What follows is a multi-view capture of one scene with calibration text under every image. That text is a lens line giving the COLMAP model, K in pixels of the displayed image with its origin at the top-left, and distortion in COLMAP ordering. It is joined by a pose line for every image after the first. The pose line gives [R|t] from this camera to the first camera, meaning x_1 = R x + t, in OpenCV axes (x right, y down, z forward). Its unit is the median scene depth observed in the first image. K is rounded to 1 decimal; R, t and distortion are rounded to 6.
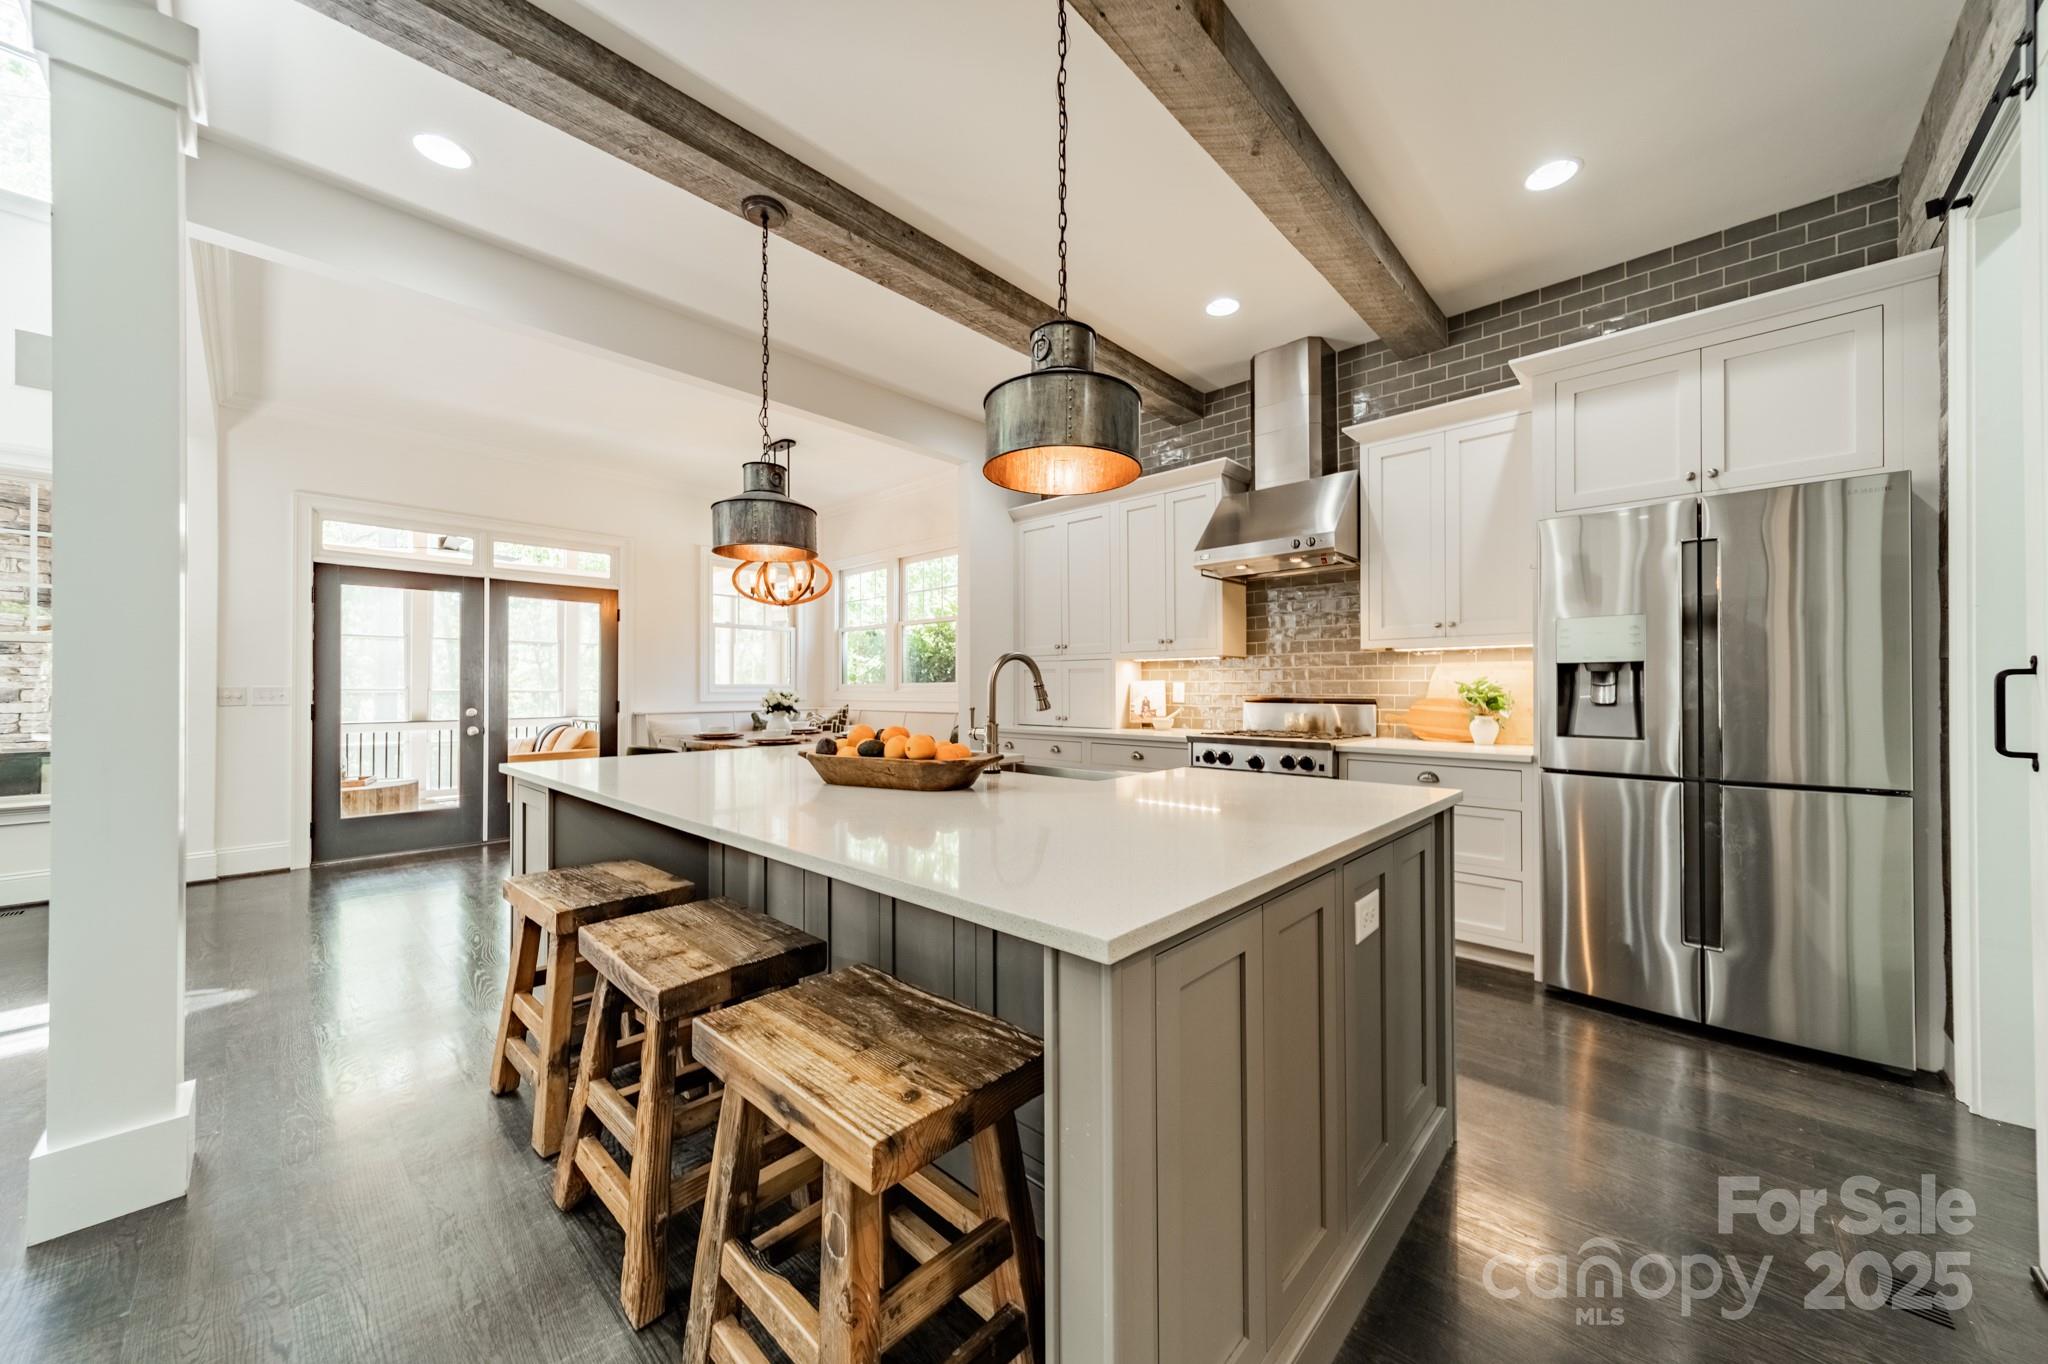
lens RADIAL K [[728.9, 0, 1029.1], [0, 728.9, 682.5], [0, 0, 1]] dist [0.007327, 0.000534]
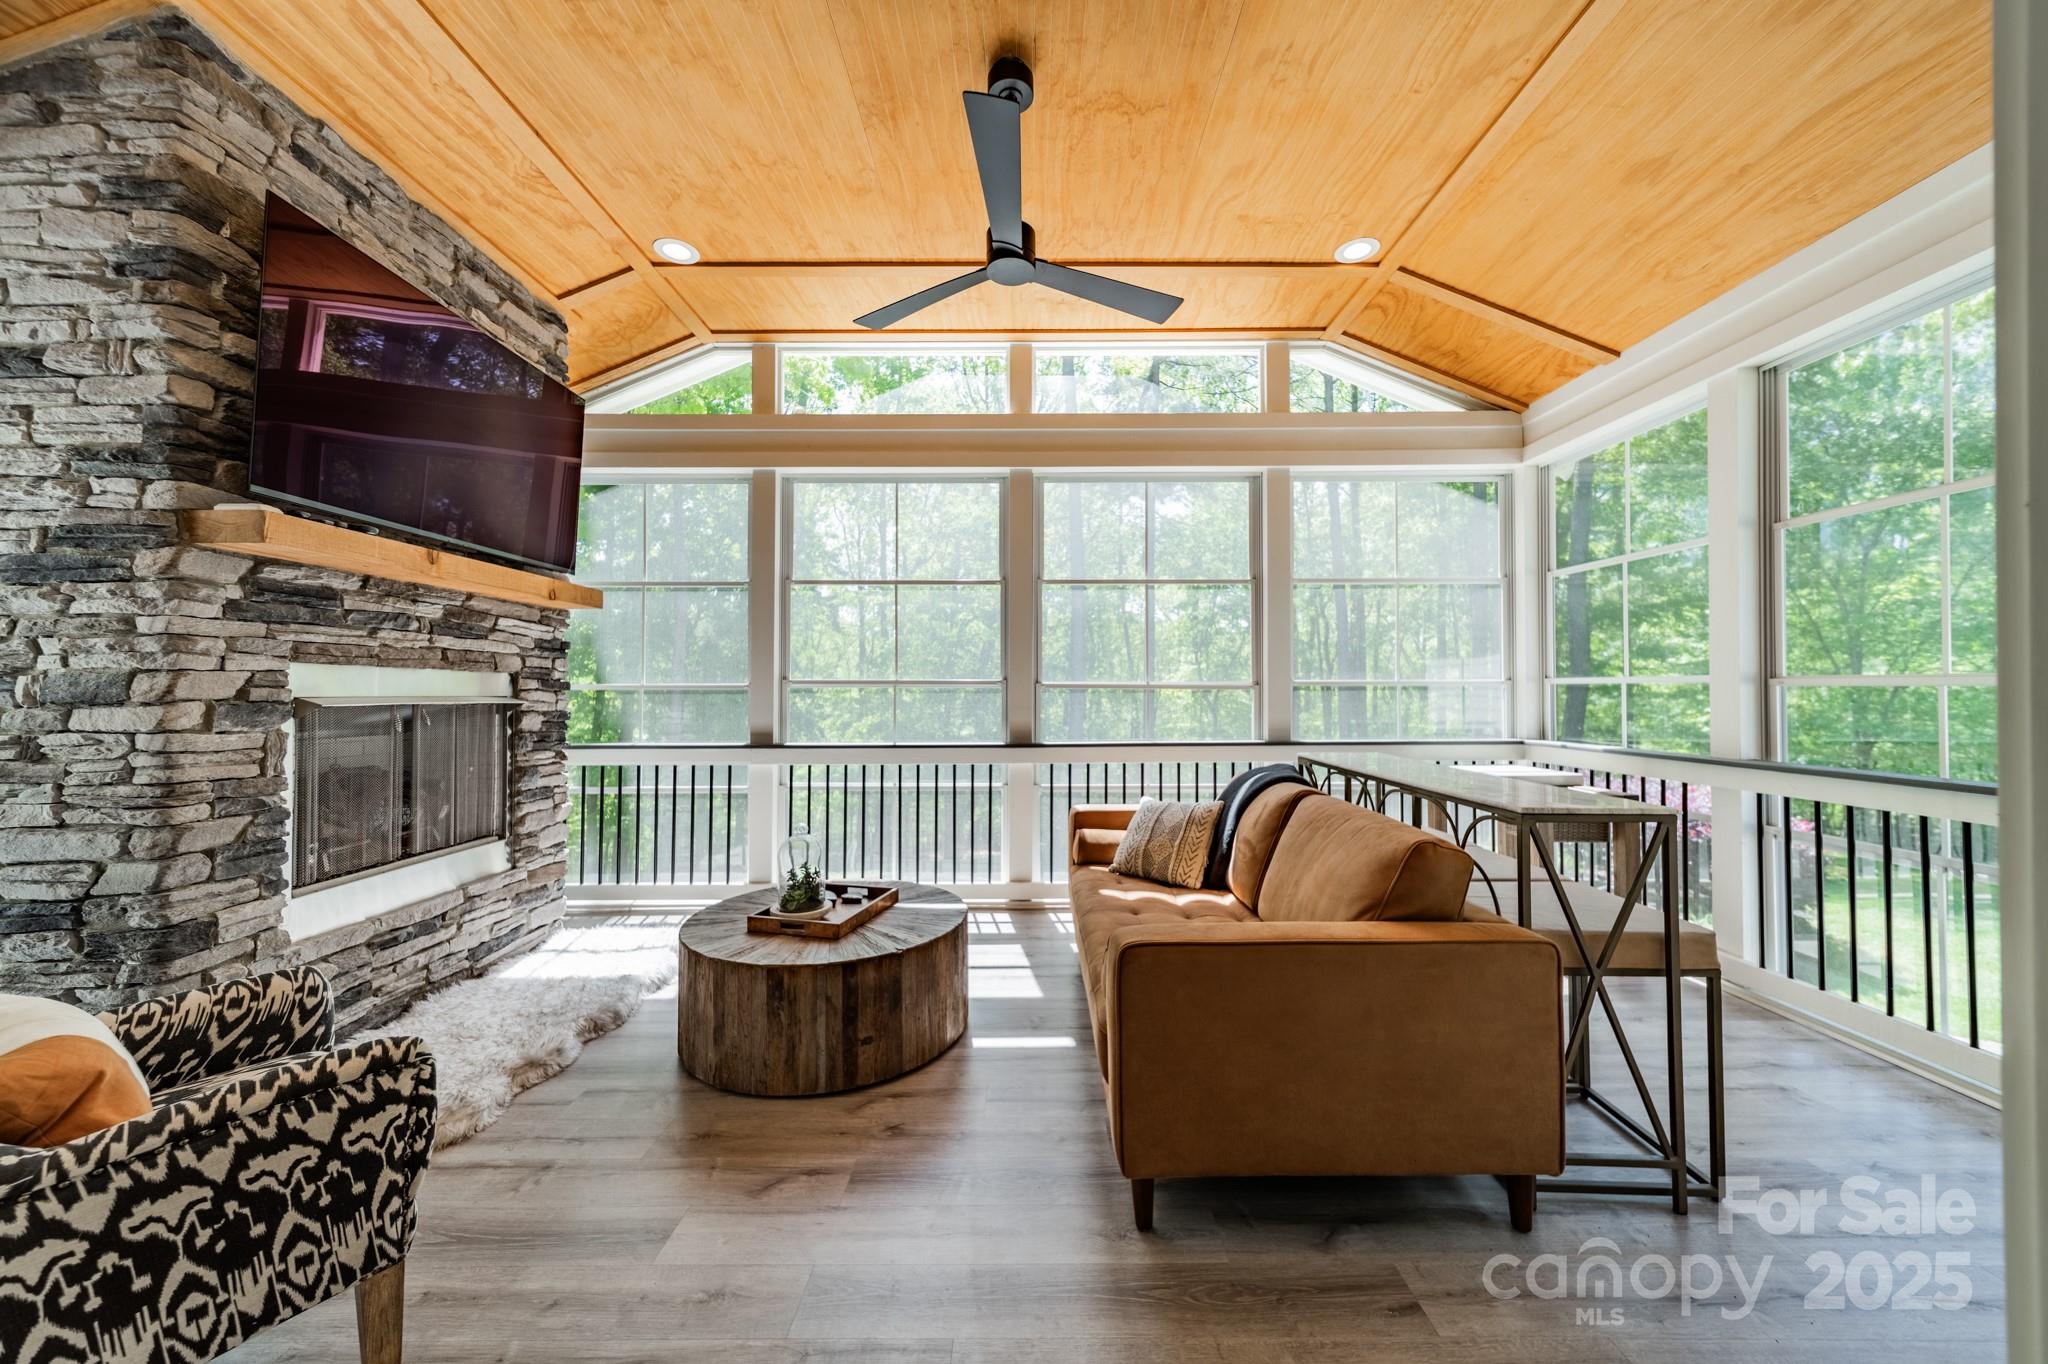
lens RADIAL K [[728.9, 0, 1036.1], [0, 728.9, 678.3], [0, 0, 1]] dist [0.007327, 0.000534]
pose [[0.694153, -0.013033, -0.719710, -1.077756], [0.006537, 0.999909, -0.011803, 0.029486], [0.719798, 0.003488, 0.694175, 1.538358]]
